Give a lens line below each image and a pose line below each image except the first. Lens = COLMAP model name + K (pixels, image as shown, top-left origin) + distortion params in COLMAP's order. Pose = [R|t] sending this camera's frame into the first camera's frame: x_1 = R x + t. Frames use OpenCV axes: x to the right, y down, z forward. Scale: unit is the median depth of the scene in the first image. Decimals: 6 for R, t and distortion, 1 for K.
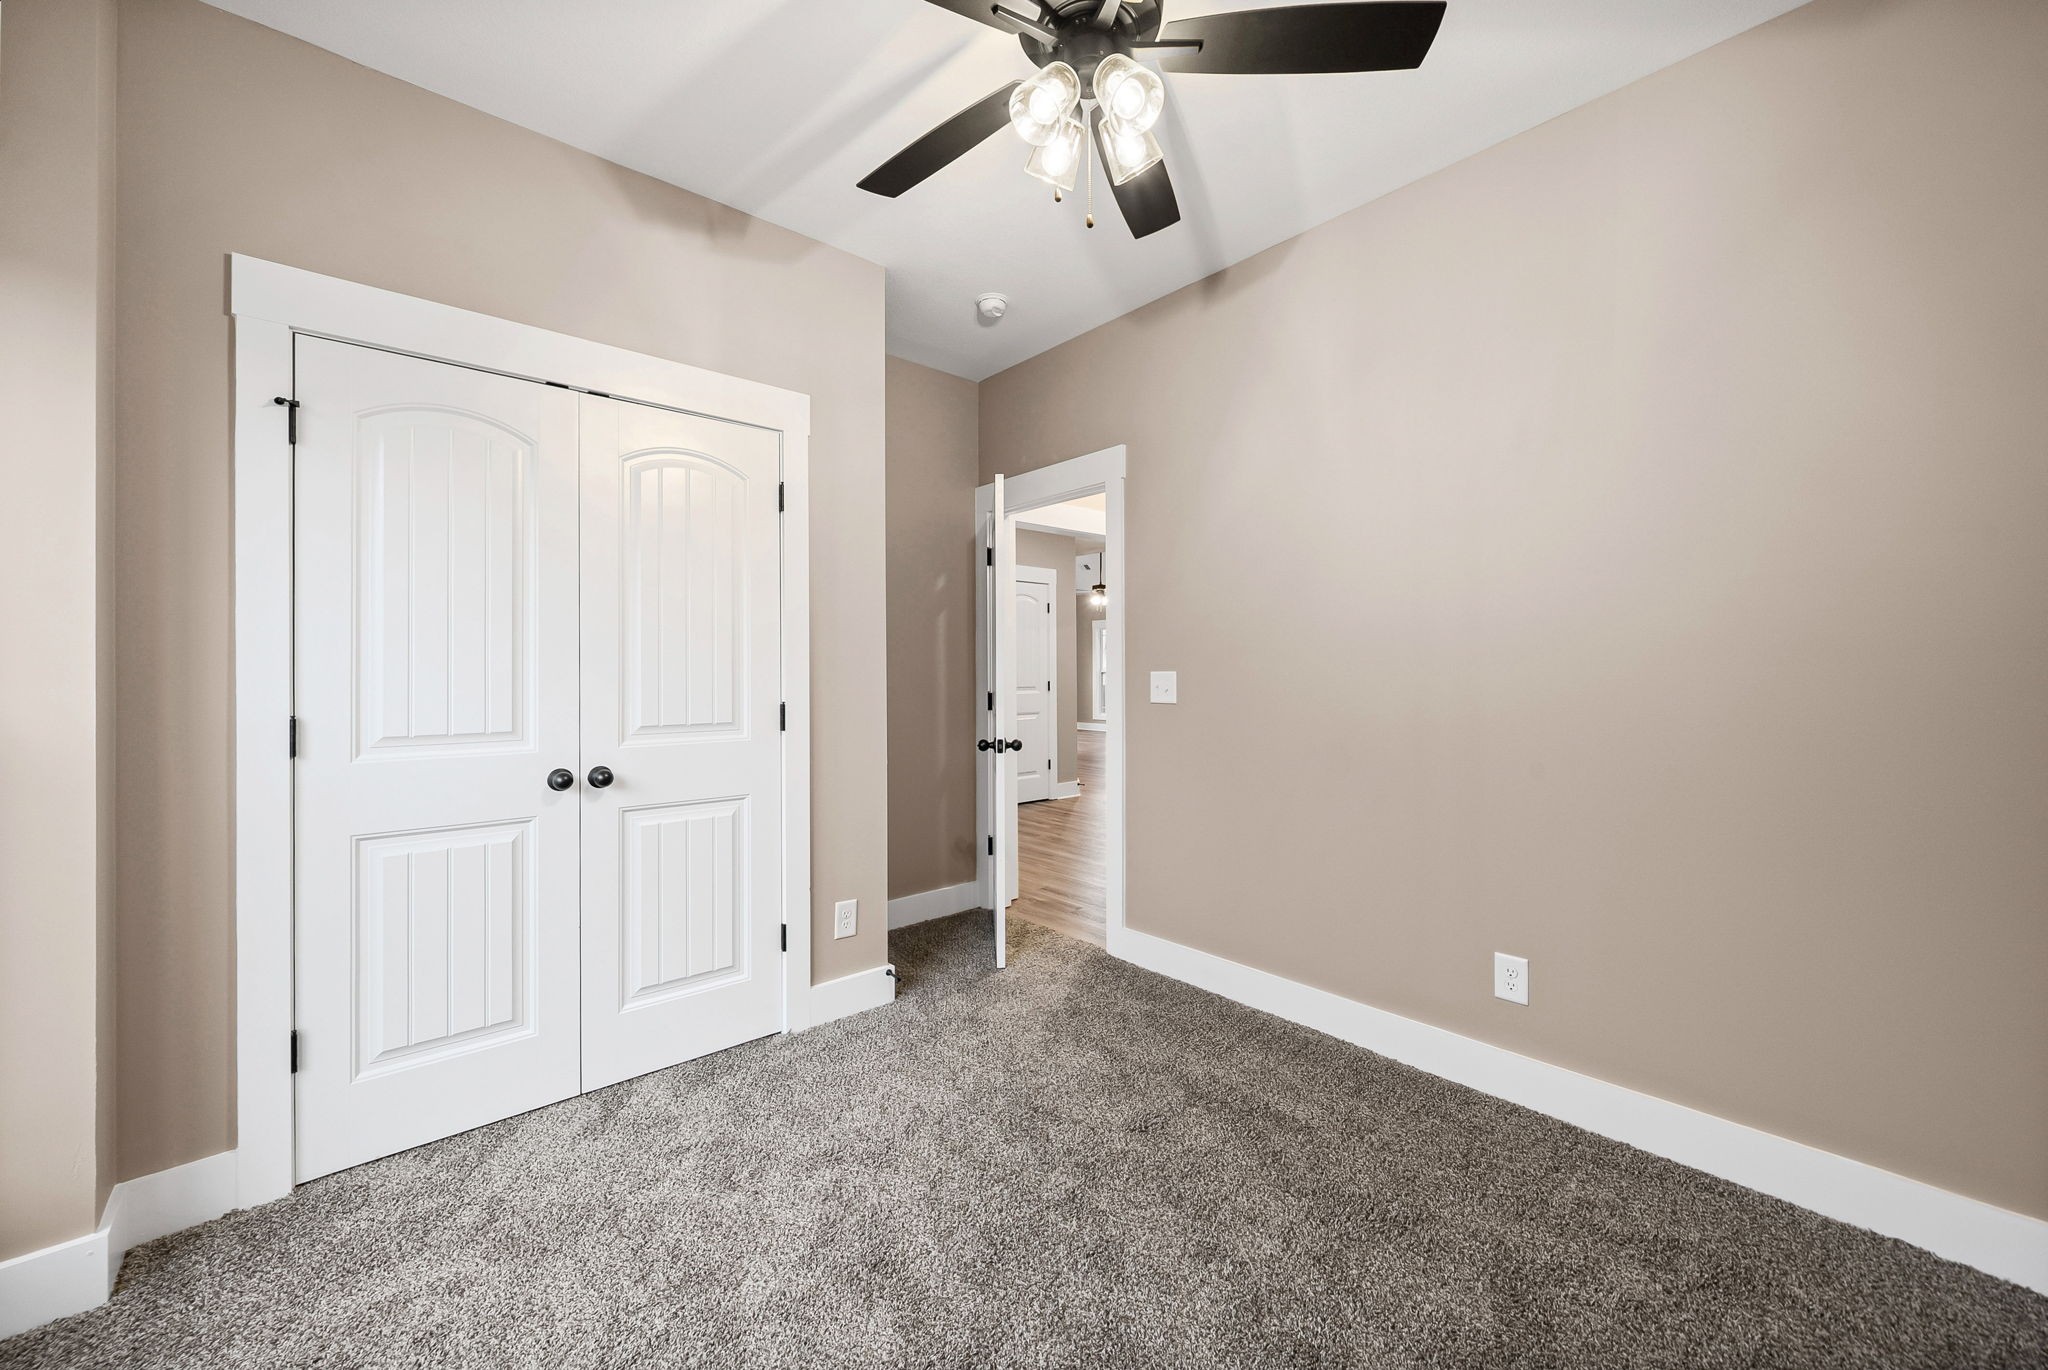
lens RADIAL K [[839.4, 0, 1033.2], [0, 839.4, 678.9], [0, 0, 1]] dist [-0.000352, -0.000066]
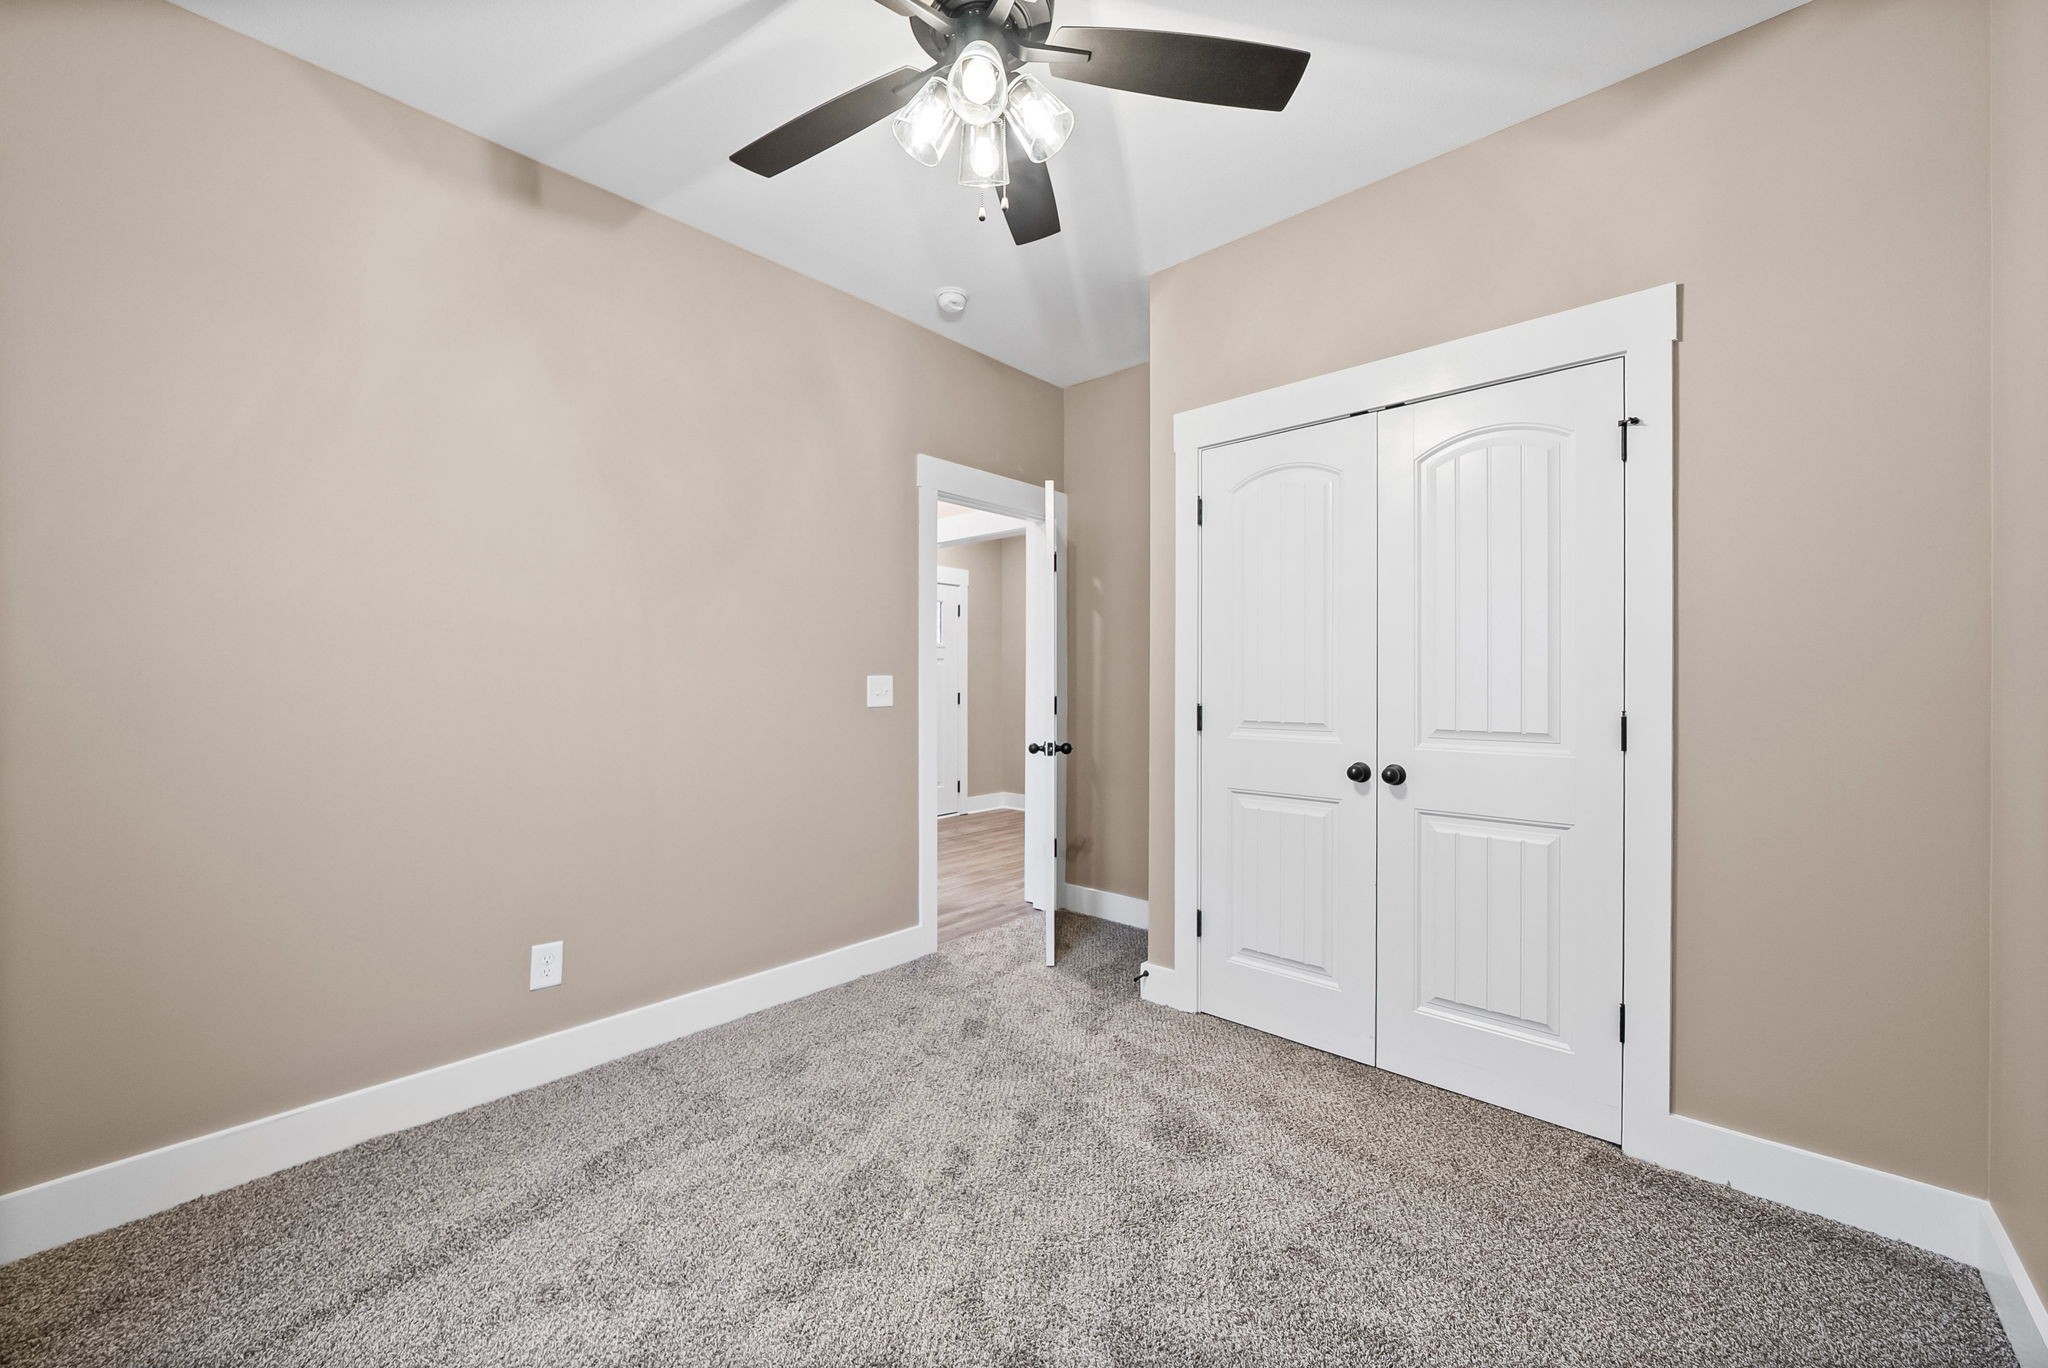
lens RADIAL K [[839.4, 0, 1033.2], [0, 839.4, 677.9], [0, 0, 1]] dist [-0.000352, -0.000066]
pose [[0.056699, 0.000791, -0.998391, 0.498399], [-0.002670, 0.999996, 0.000641, -0.003004], [0.998388, 0.002630, 0.056701, 0.502266]]
